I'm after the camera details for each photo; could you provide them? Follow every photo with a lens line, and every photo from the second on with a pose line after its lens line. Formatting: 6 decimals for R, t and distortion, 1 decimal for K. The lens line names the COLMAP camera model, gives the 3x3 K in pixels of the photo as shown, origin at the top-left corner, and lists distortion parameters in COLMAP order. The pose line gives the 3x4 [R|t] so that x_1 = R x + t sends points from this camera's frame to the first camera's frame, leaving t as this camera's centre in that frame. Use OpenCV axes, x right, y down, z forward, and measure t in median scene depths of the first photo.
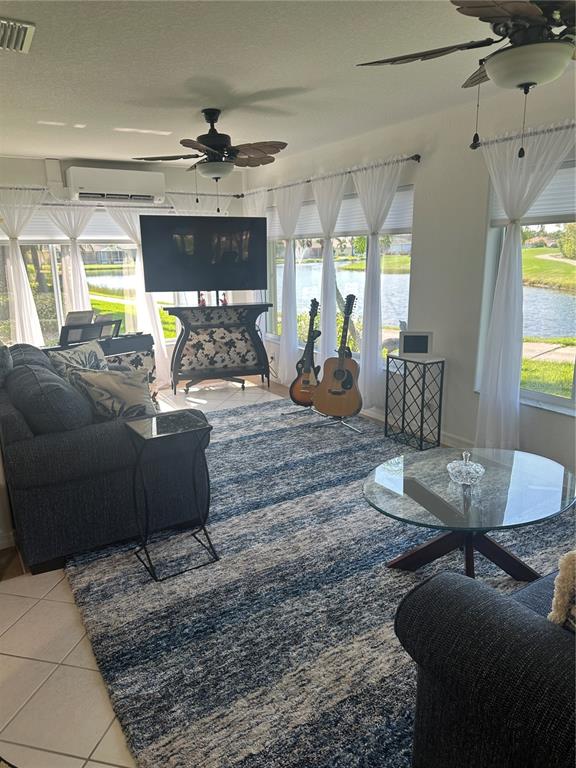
lens RADIAL K [[501.1, 0, 288.0], [0, 501.1, 384.0], [0, 0, 1]] dist [-0.002382, -0.002982]
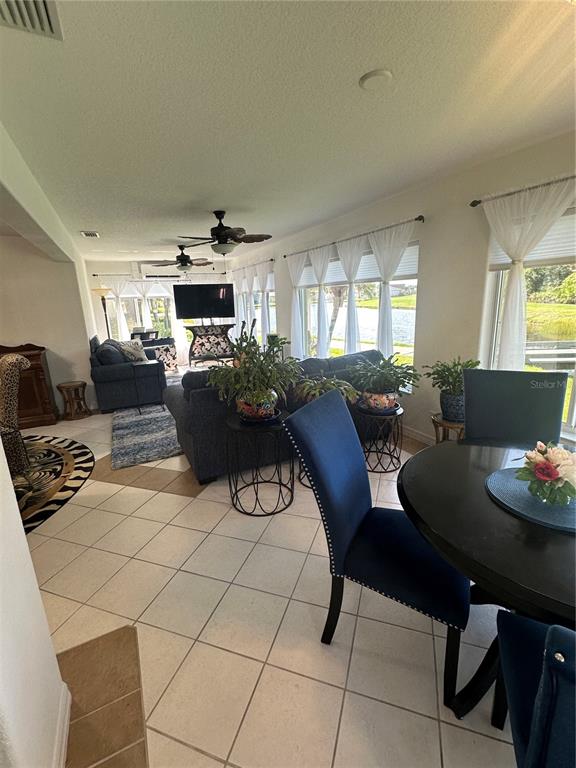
lens RADIAL K [[340.8, 0, 289.3], [0, 340.8, 378.1], [0, 0, 1]] dist [0.001658, 0.000212]
pose [[0.992156, 0.005614, -0.124878, 0.376260], [-0.007391, 0.999878, -0.013771, 0.085701], [0.124786, 0.014586, 0.992076, -0.389179]]
